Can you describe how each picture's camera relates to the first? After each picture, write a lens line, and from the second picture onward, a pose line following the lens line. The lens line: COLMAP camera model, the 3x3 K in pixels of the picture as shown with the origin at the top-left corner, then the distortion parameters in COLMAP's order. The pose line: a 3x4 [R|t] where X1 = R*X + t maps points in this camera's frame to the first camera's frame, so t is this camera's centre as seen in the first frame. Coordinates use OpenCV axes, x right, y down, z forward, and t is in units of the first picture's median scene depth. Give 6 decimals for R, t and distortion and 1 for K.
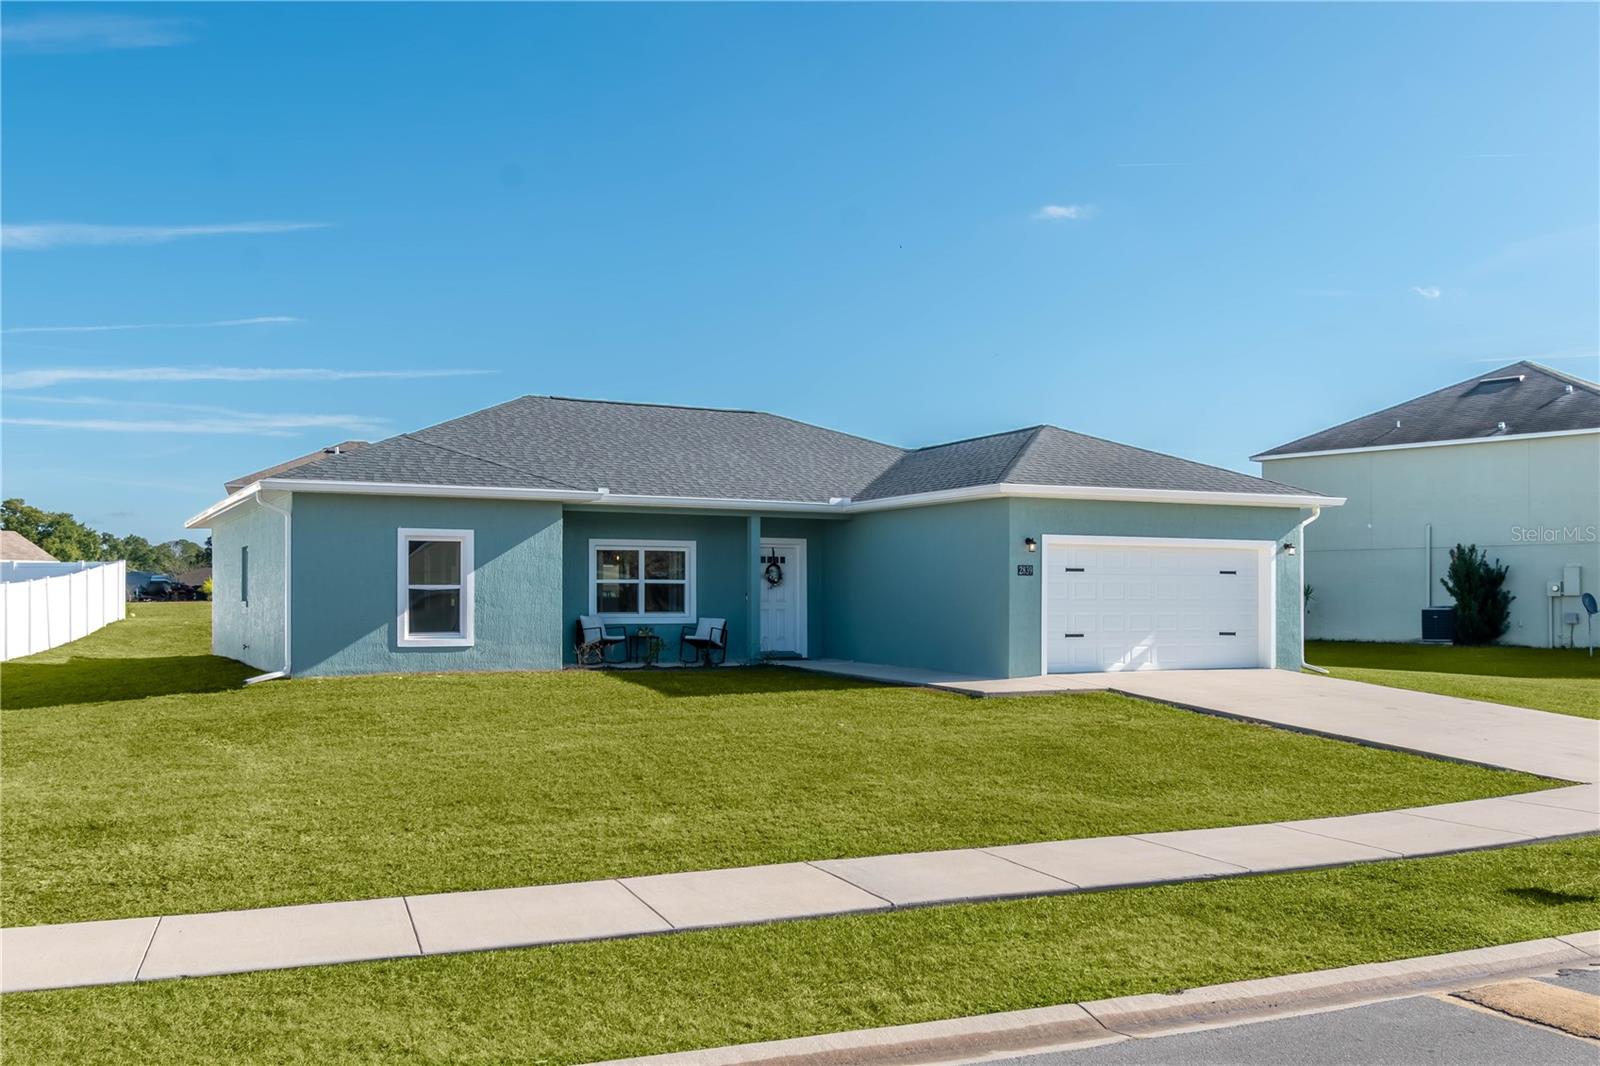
lens RADIAL K [[1392.0, 0, 820.9], [0, 1392.0, 584.9], [0, 0, 1]] dist [-0.007410, 0.006342]
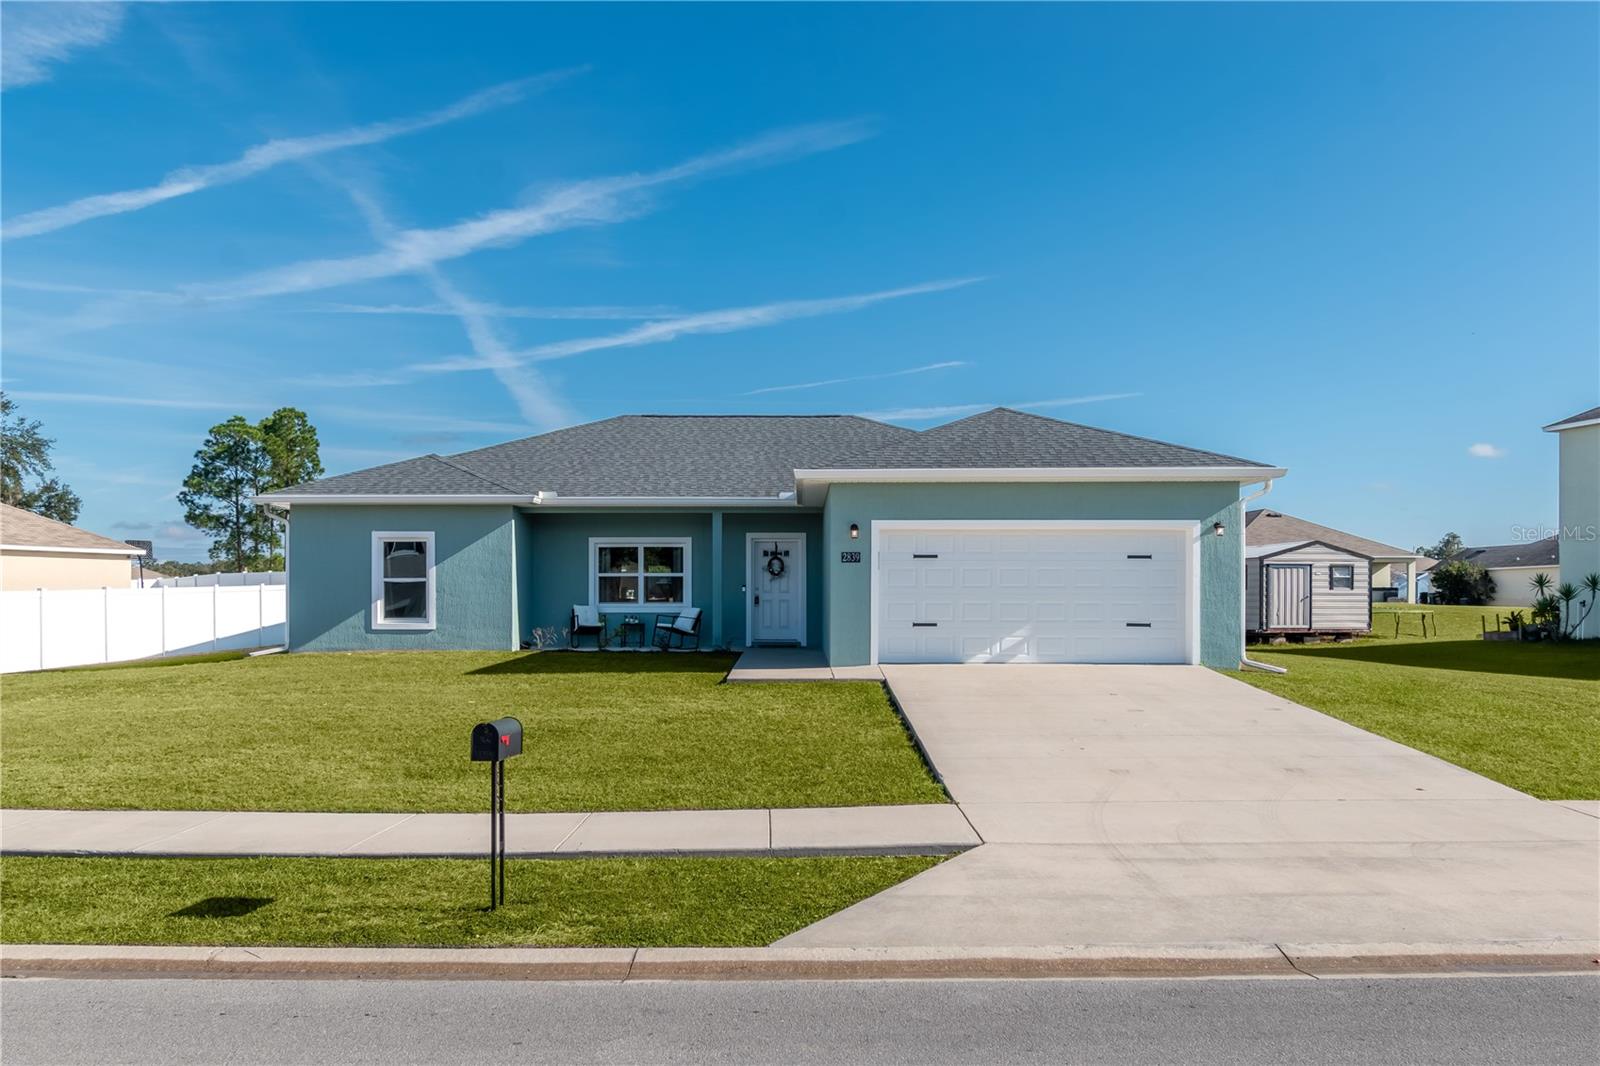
lens RADIAL K [[1252.0, 0, 798.9], [0, 1252.0, 576.0], [0, 0, 1]] dist [0.001674, -0.012243]
pose [[0.883993, -0.010700, -0.467377, 0.475668], [0.006159, 0.999918, -0.011243, 0.011195], [0.467459, 0.007060, 0.883987, 0.181341]]
